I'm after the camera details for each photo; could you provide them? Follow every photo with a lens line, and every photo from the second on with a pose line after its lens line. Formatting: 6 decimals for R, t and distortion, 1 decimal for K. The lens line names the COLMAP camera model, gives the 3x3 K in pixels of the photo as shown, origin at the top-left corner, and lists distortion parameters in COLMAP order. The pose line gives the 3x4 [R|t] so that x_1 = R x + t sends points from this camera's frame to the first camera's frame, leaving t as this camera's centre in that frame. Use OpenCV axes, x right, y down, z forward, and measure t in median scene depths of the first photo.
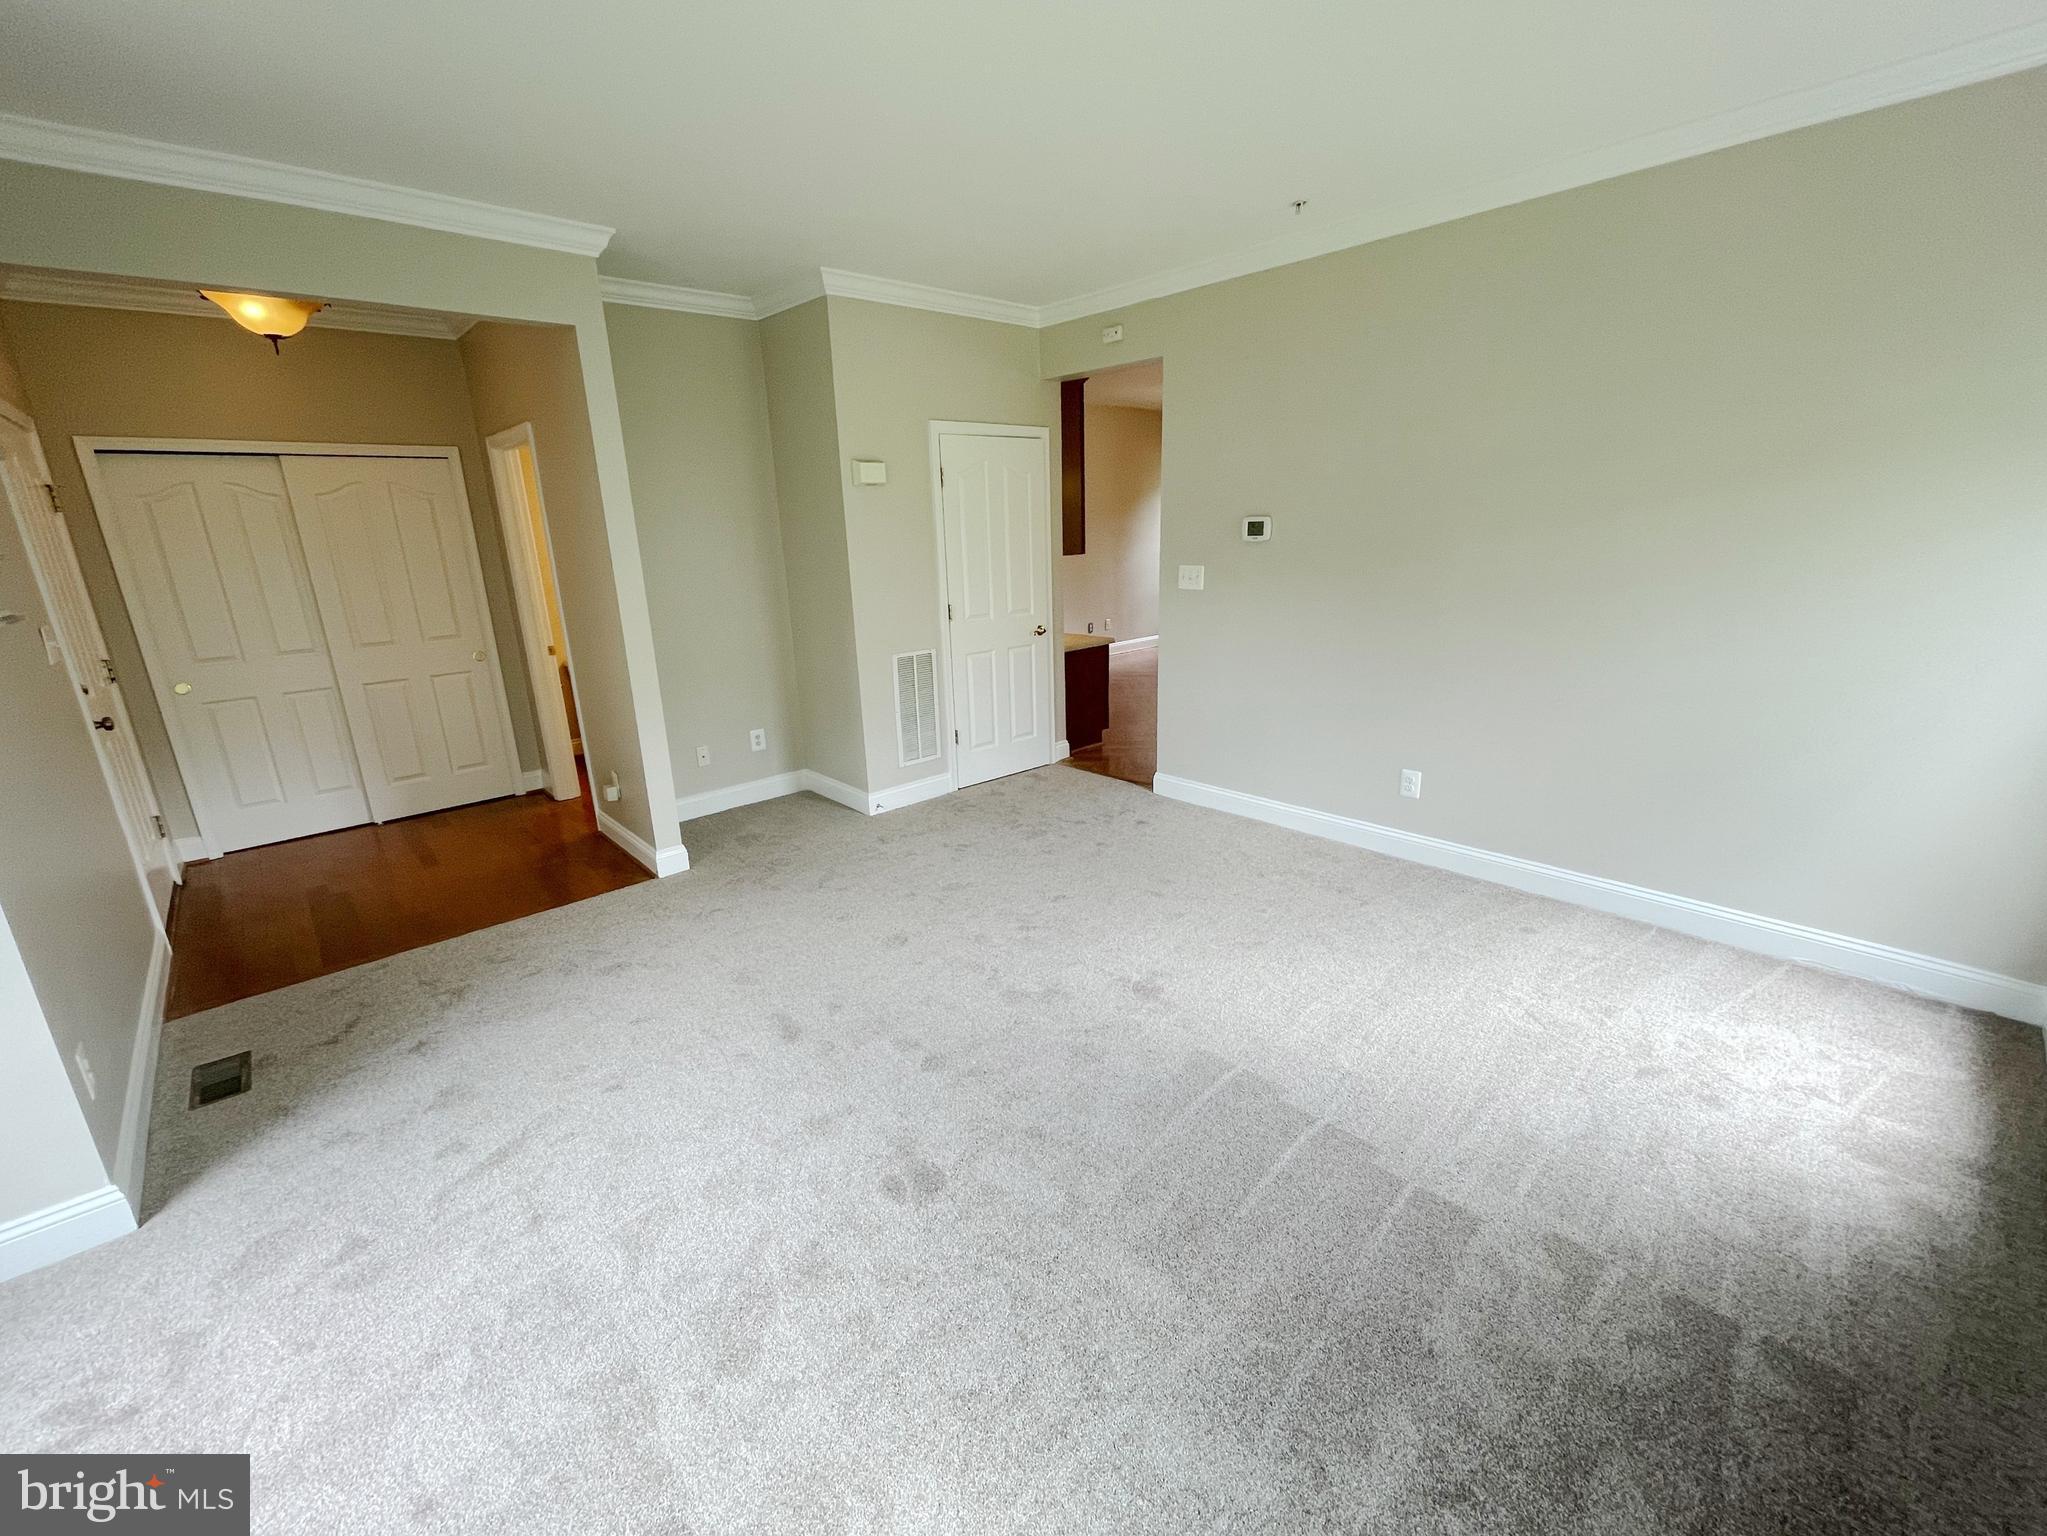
lens RADIAL K [[834.9, 0, 1011.6], [0, 834.9, 761.8], [0, 0, 1]] dist [-0.001805, 0.000333]
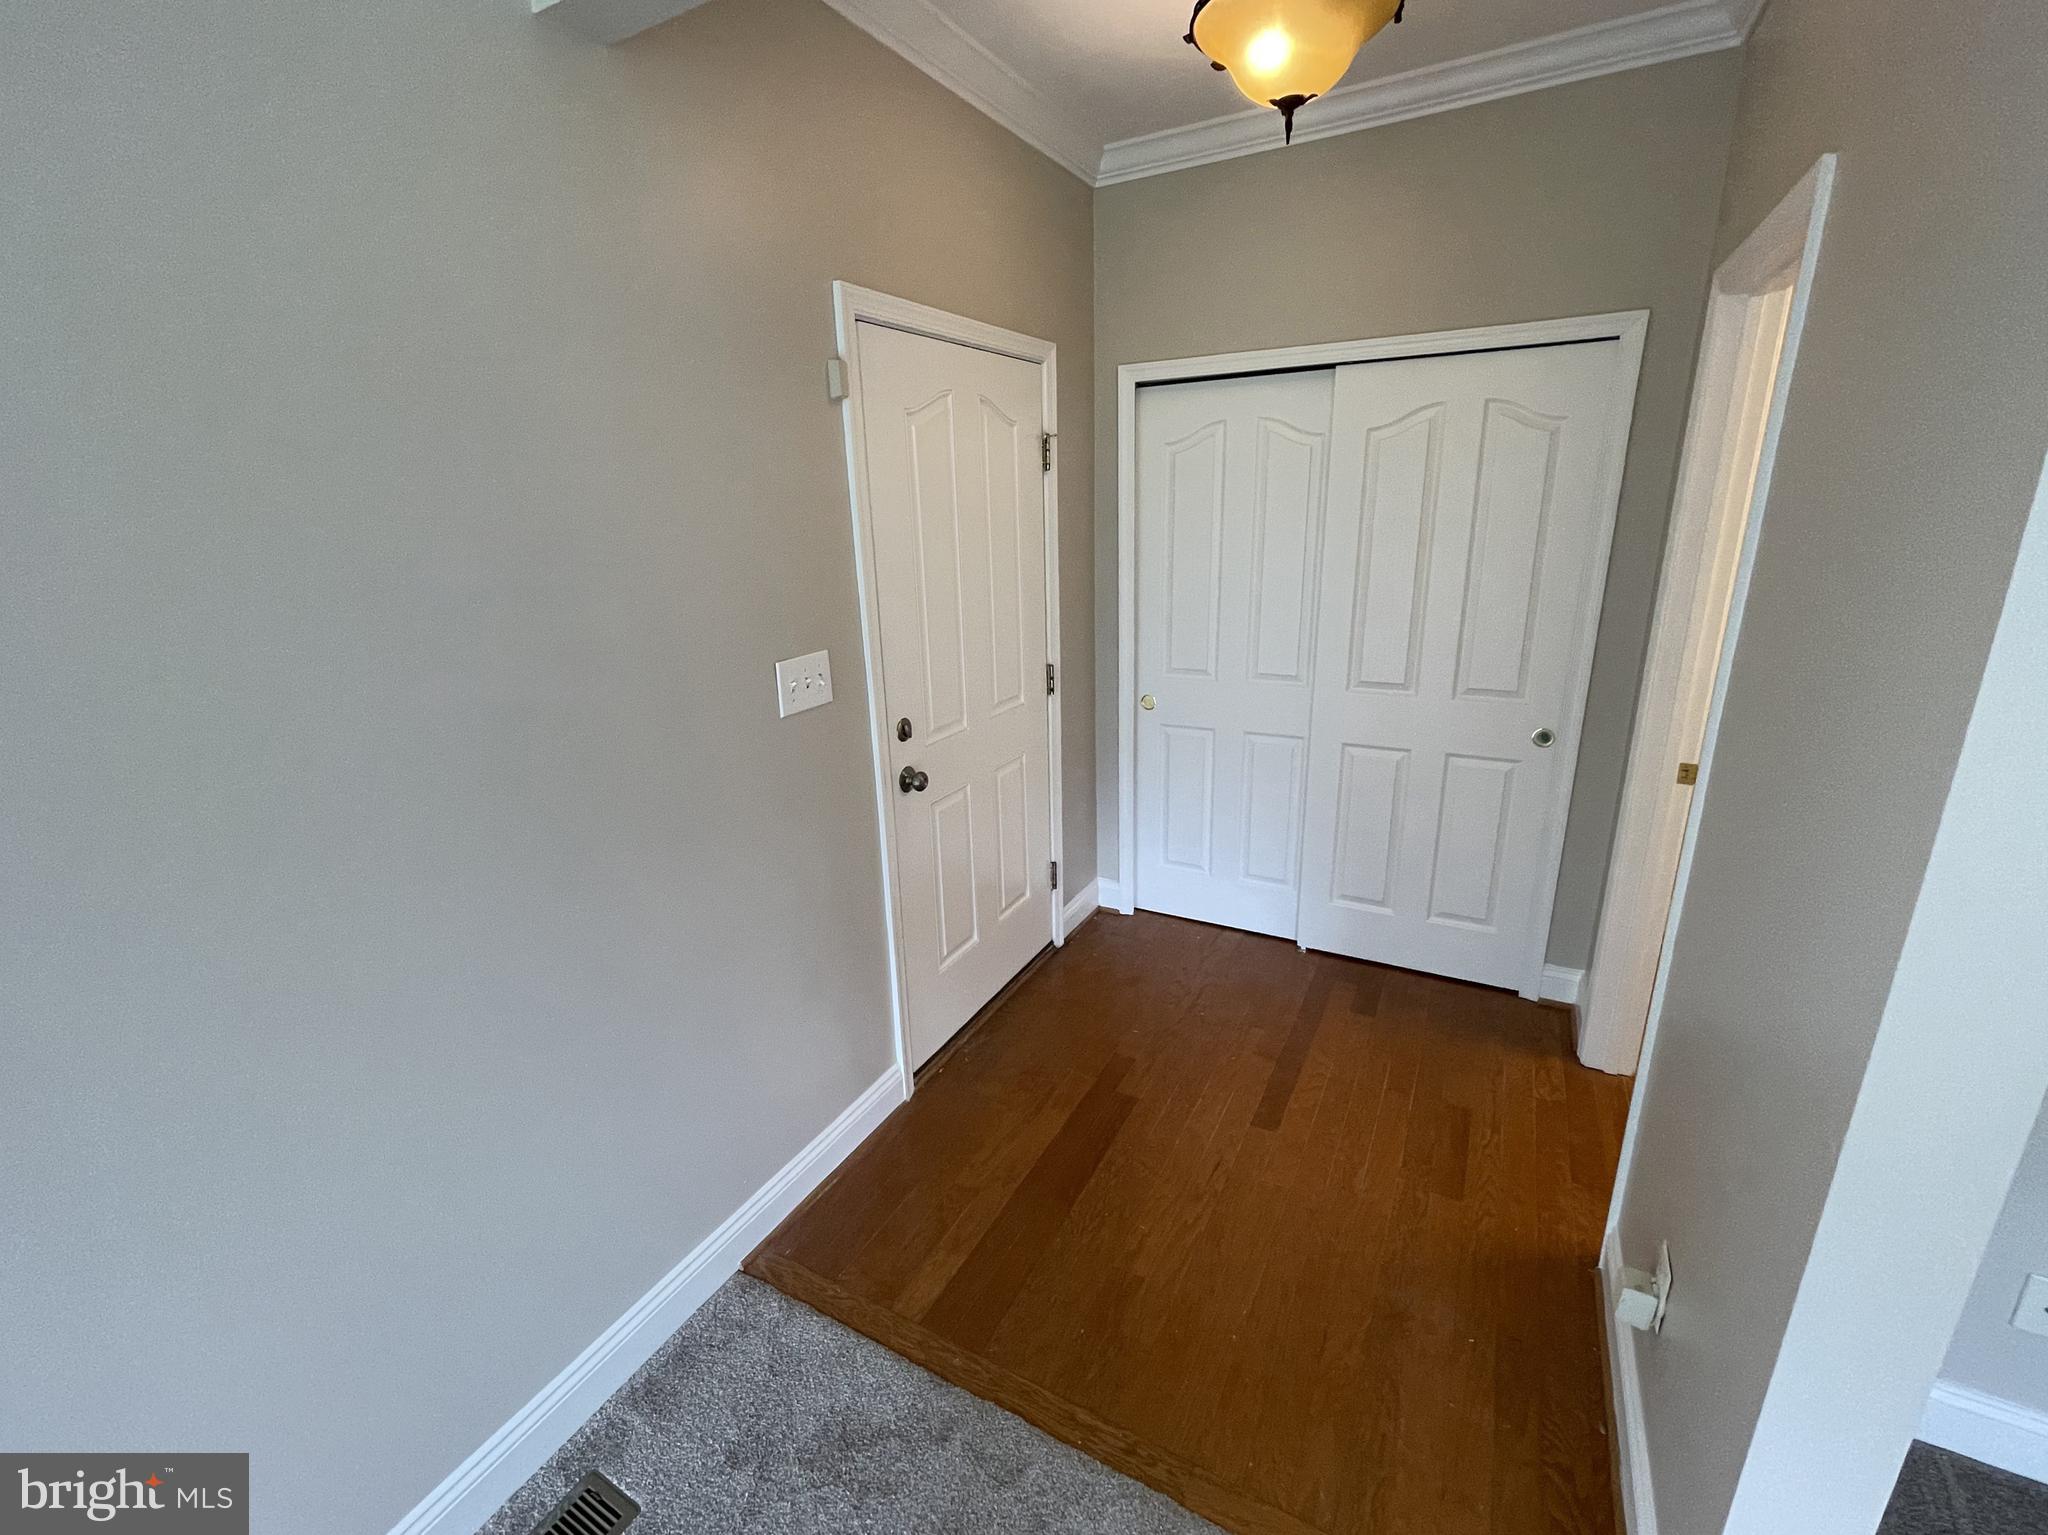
lens RADIAL K [[835.3, 0, 1012.1], [0, 835.3, 761.3], [0, 0, 1]] dist [-0.001805, 0.000333]
pose [[0.330634, 0.296361, -0.896020, -0.355570], [-0.239864, 0.944628, 0.223928, -0.189702], [0.912768, 0.140885, 0.383412, 0.637764]]
